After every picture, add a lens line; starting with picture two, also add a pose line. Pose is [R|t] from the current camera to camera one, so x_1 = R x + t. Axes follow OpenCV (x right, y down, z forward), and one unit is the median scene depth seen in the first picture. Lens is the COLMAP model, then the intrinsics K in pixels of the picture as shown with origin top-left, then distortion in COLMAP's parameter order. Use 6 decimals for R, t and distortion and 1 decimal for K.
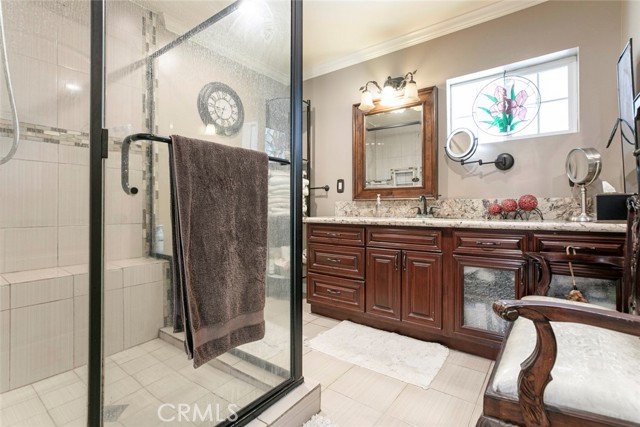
lens RADIAL K [[300.6, 0, 318.7], [0, 300.6, 209.0], [0, 0, 1]] dist [-0.002854, -0.000029]
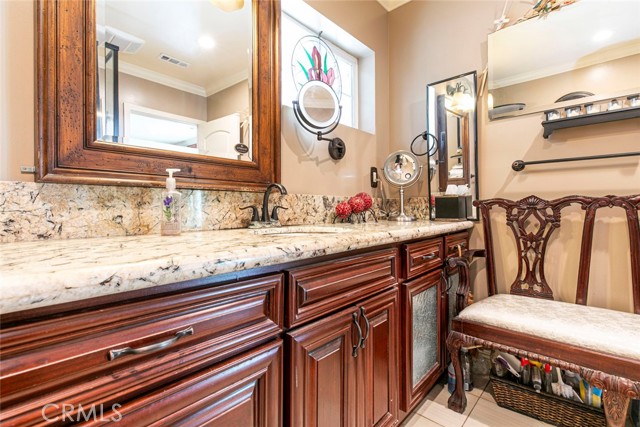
lens RADIAL K [[300.6, 0, 318.7], [0, 300.6, 209.0], [0, 0, 1]] dist [-0.002854, -0.000029]
pose [[0.089172, -0.001334, 0.996015, -0.138734], [0.001922, 0.999997, 0.001167, -0.002302], [-0.996014, 0.001810, 0.089175, 0.862360]]
